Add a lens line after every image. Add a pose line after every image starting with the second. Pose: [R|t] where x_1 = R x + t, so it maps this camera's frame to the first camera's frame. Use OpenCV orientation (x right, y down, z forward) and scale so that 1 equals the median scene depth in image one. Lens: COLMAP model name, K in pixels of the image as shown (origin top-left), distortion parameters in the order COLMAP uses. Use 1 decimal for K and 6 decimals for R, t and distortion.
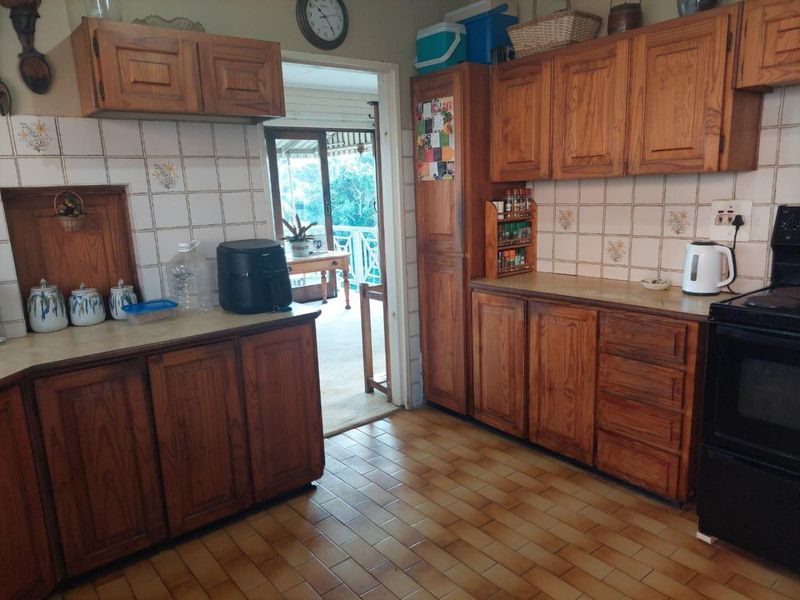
lens RADIAL K [[580.1, 0, 399.0], [0, 580.1, 309.3], [0, 0, 1]] dist [0.066100, -0.061738]
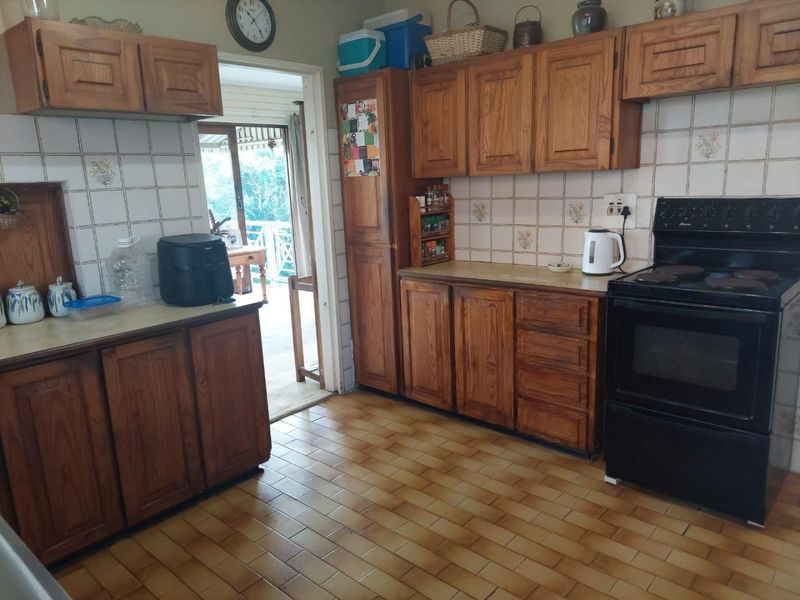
lens RADIAL K [[578.4, 0, 397.8], [0, 578.4, 301.3], [0, 0, 1]] dist [0.098637, -0.114620]
pose [[0.986247, -0.036810, 0.161124, -0.068285], [0.037434, 0.999299, -0.000840, 0.013828], [-0.160980, 0.006859, 0.986934, -0.081751]]
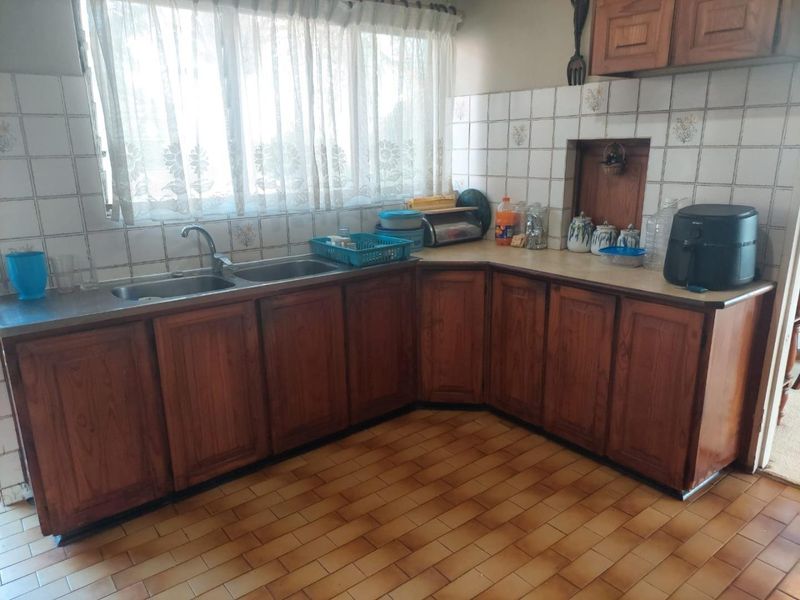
lens RADIAL K [[580.1, 0, 399.0], [0, 580.1, 309.3], [0, 0, 1]] dist [0.066100, -0.061738]
pose [[0.006695, 0.310391, -0.950585, 0.642985], [-0.198796, 0.932046, 0.302938, -0.149132], [0.980018, 0.186944, 0.067945, 0.513393]]
